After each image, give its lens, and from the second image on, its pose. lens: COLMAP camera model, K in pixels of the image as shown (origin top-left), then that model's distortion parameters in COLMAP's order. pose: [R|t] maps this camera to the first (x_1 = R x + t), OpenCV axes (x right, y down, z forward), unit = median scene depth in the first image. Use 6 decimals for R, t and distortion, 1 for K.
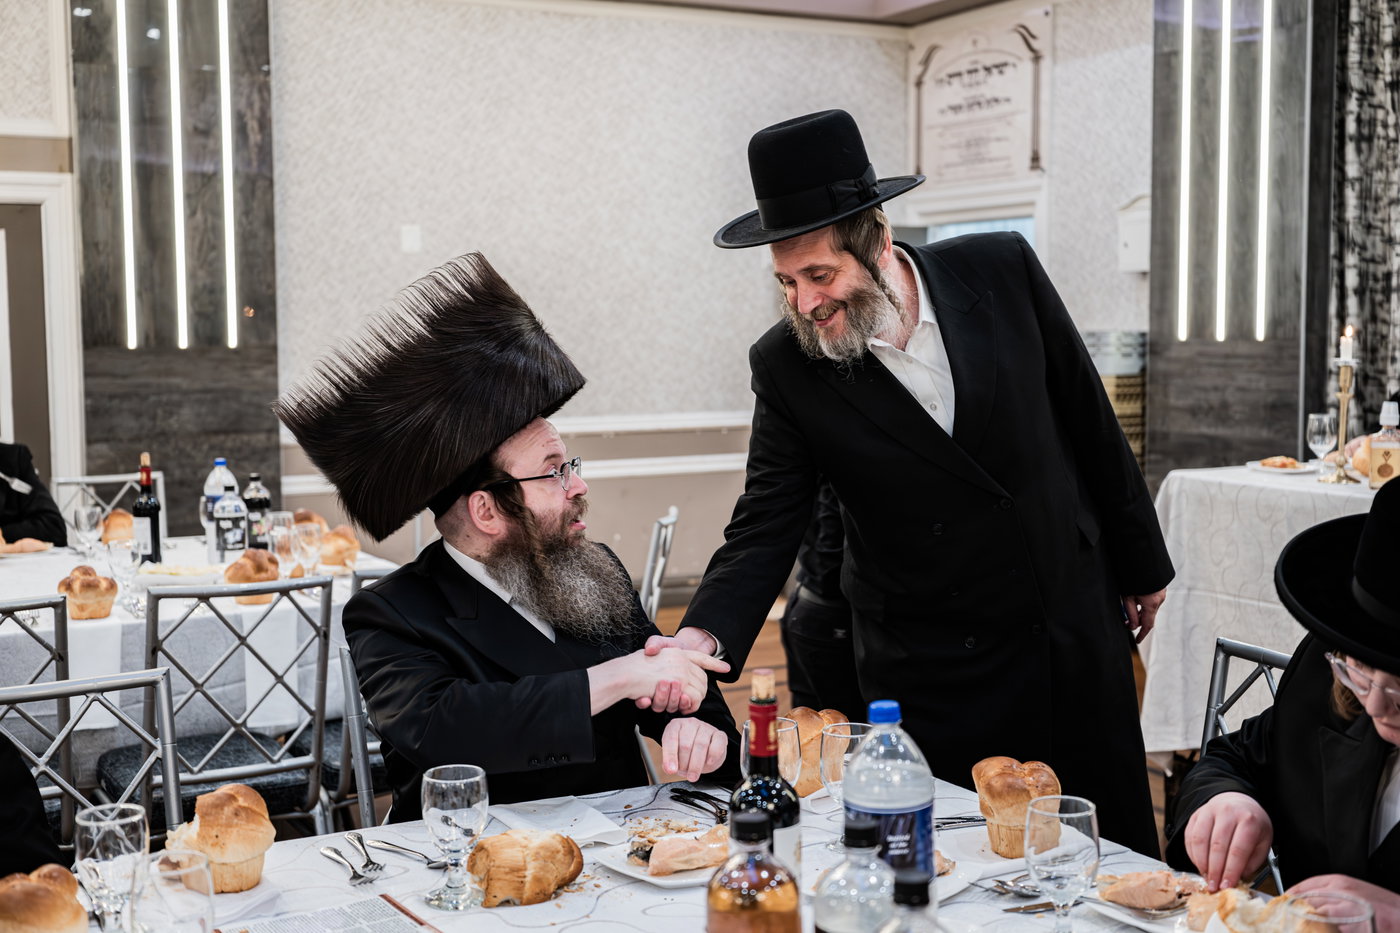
lens RADIAL K [[1667.2, 0, 700.0], [0, 1667.2, 466.5], [0, 0, 1]] dist [0.007038, -0.036408]
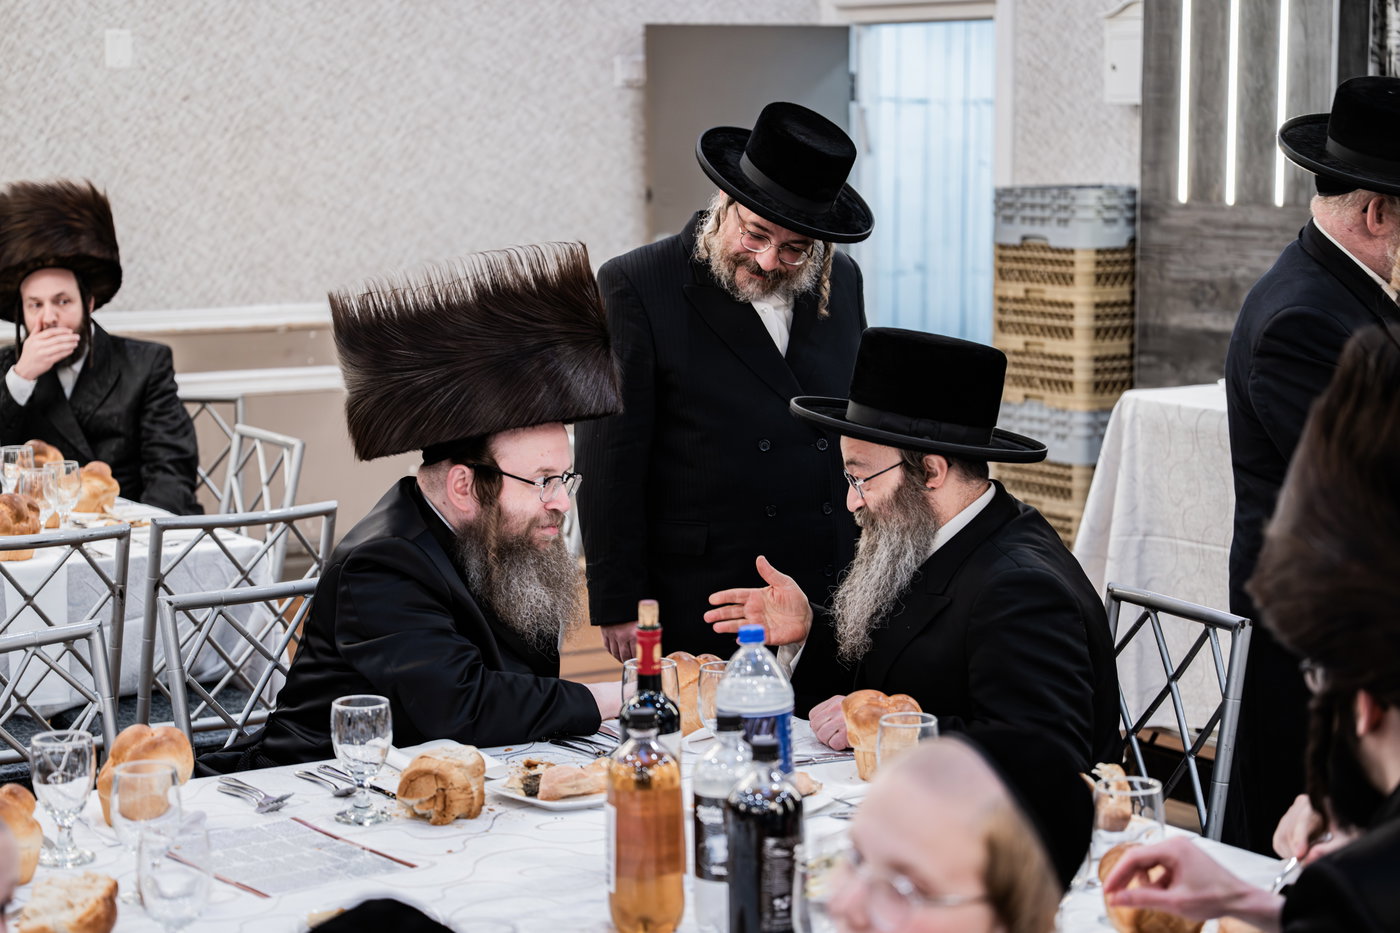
lens RADIAL K [[2758.3, 0, 703.8], [0, 2758.3, 497.5], [0, 0, 1]] dist [0.021840, -0.083762]
pose [[0.997257, -0.005916, 0.073779, -0.015195], [0.001754, 0.998410, 0.056348, -0.013738], [-0.073995, -0.056064, 0.995681, -0.213285]]
